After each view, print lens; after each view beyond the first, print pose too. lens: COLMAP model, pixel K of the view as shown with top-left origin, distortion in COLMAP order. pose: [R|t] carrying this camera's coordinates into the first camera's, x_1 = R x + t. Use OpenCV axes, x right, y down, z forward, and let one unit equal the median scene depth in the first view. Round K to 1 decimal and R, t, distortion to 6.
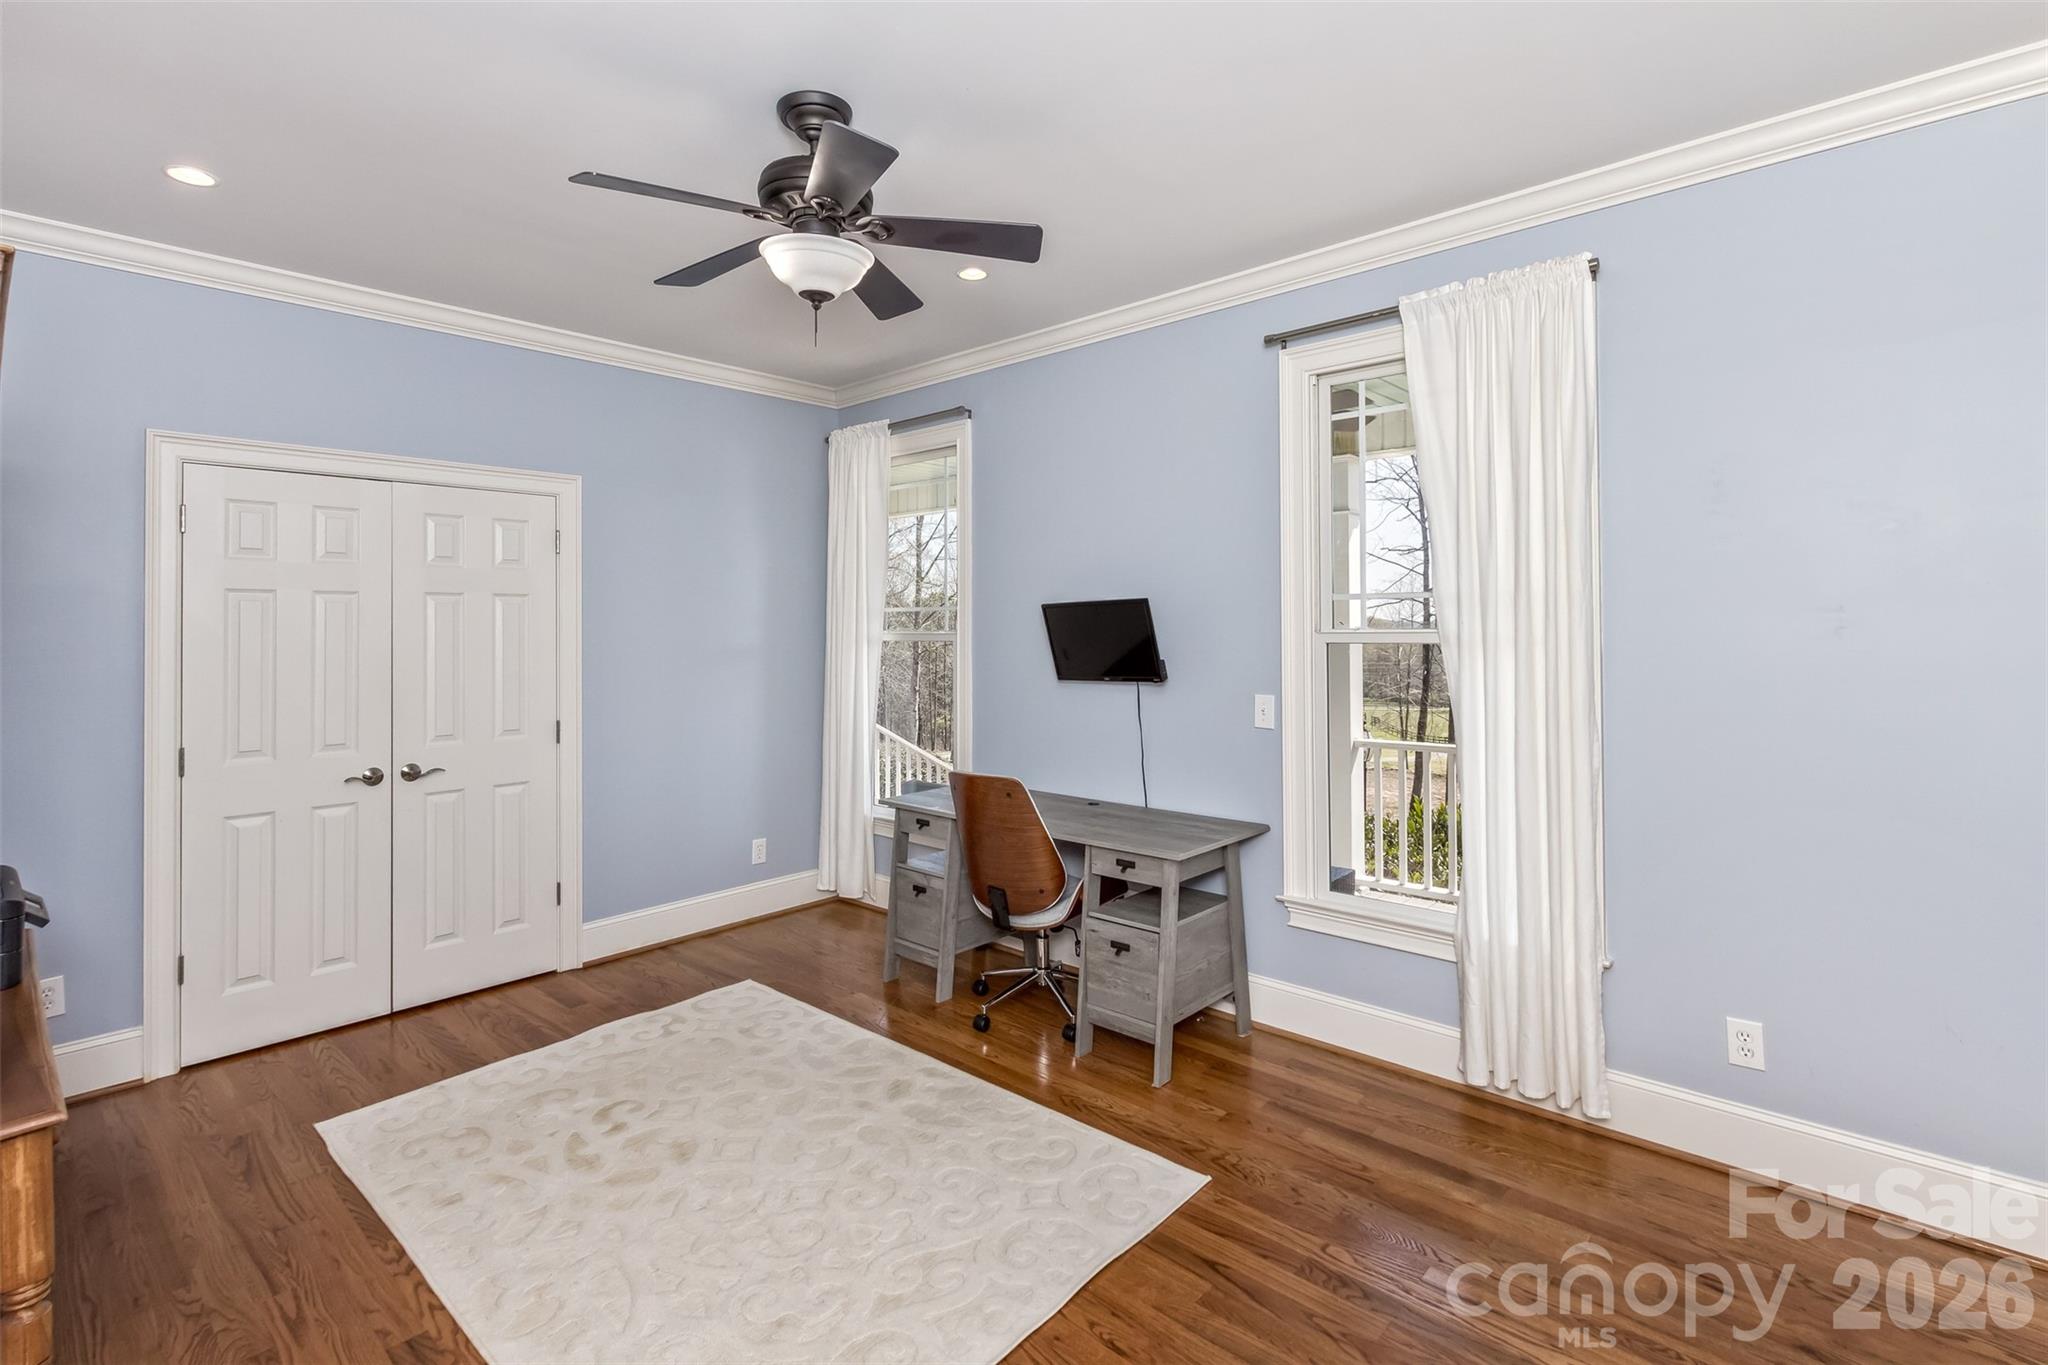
lens RADIAL K [[937.6, 0, 1064.5], [0, 937.6, 611.7], [0, 0, 1]] dist [0.002687, 0.000531]
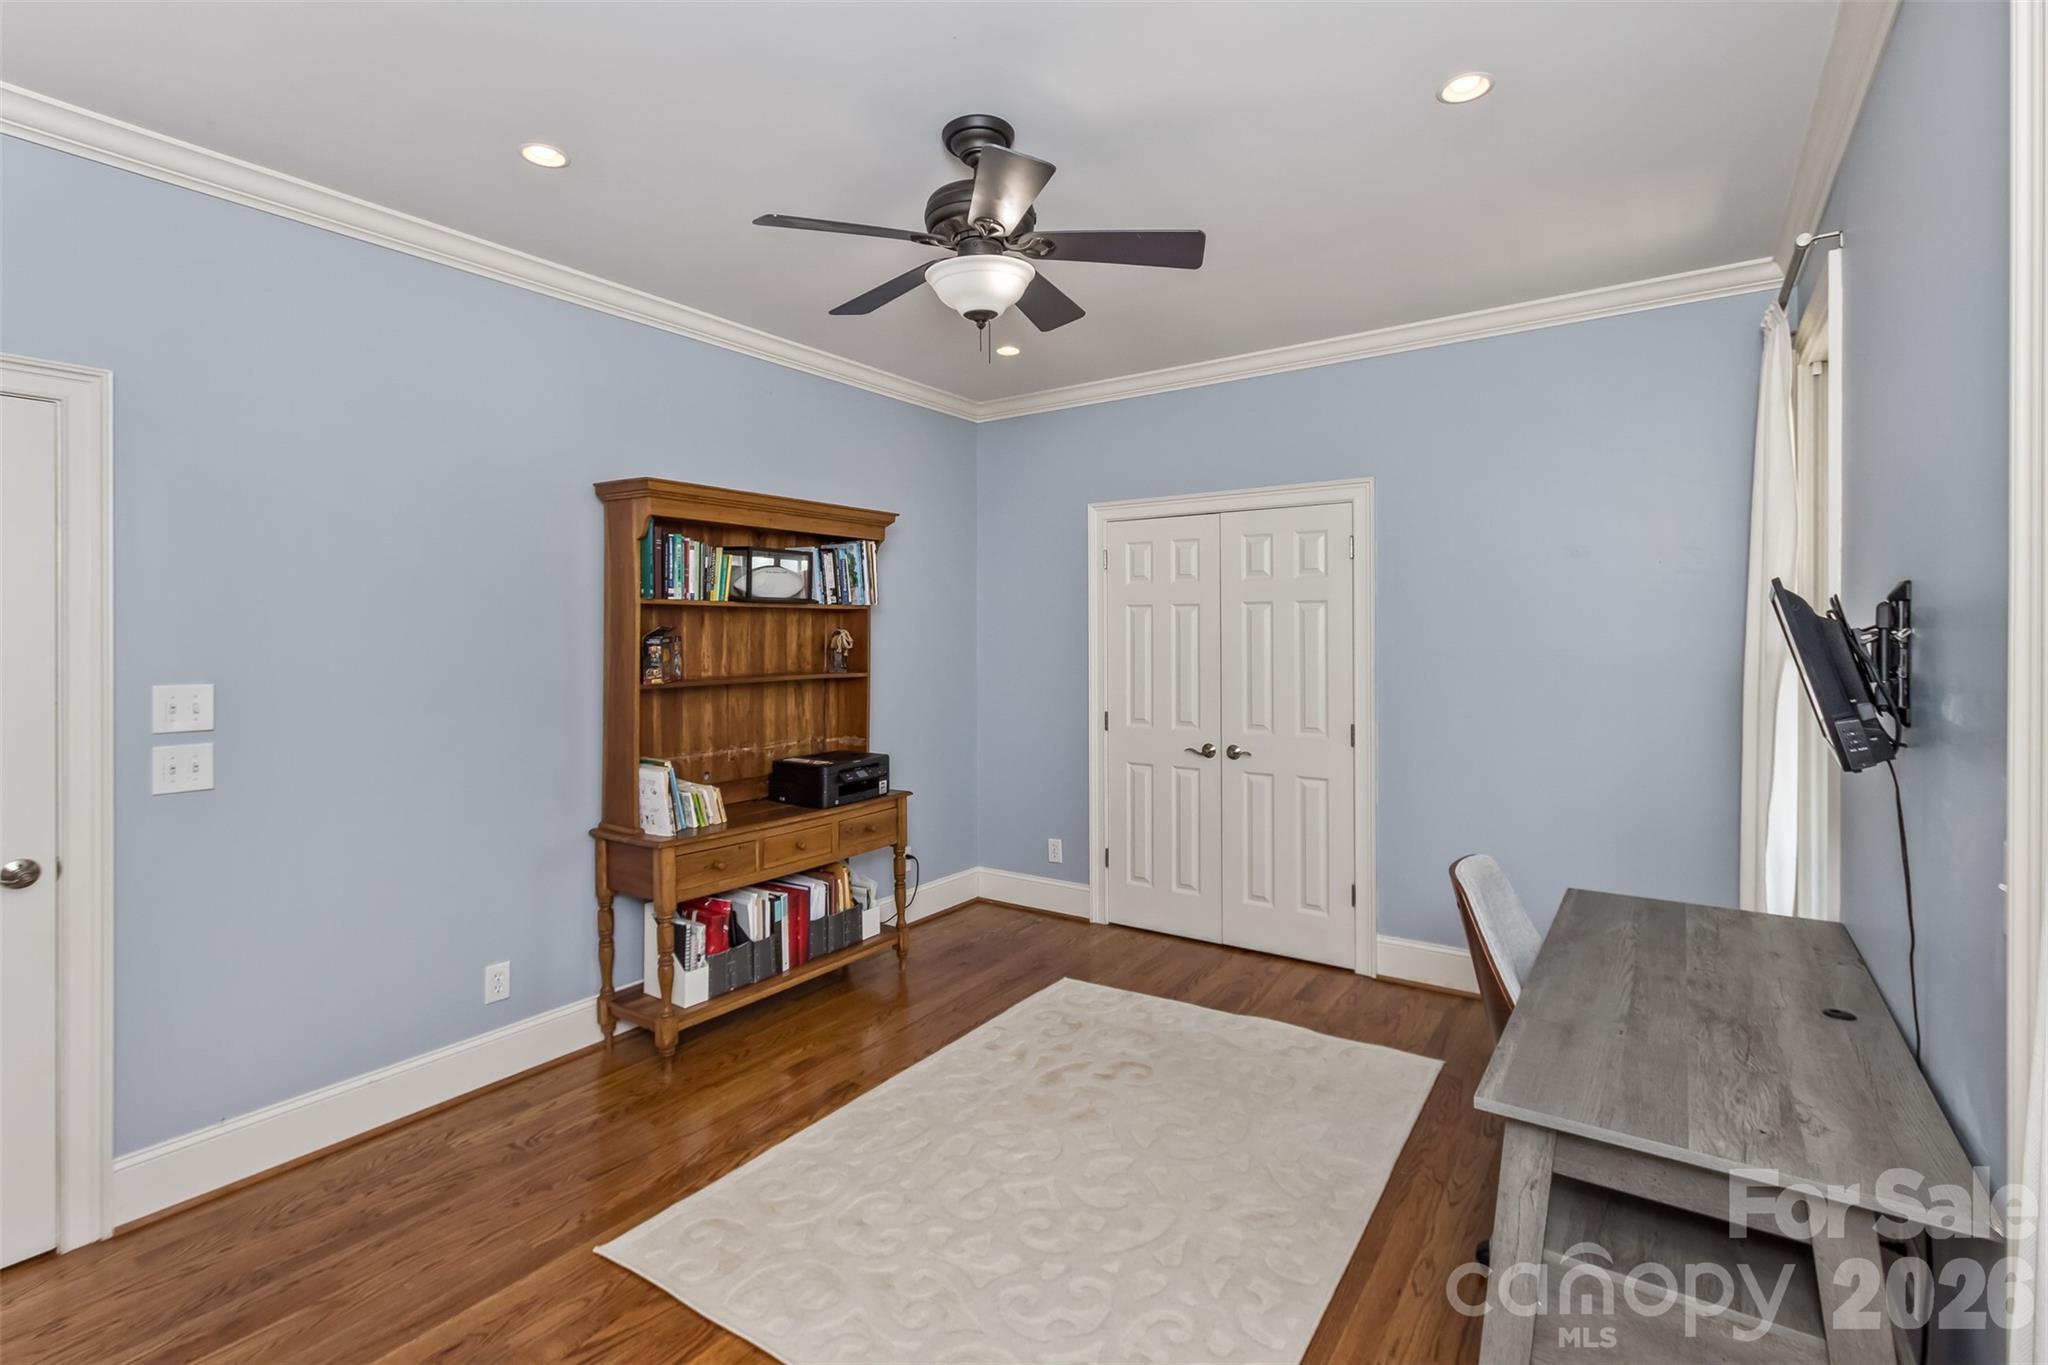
lens RADIAL K [[971.4, 0, 1018.9], [0, 971.4, 629.3], [0, 0, 1]] dist [0.001504, 0.000169]
pose [[0.111345, 0.004205, -0.993773, 0.585872], [0.017432, 0.999829, 0.006184, 0.000903], [0.993629, -0.018012, 0.111253, 0.672405]]
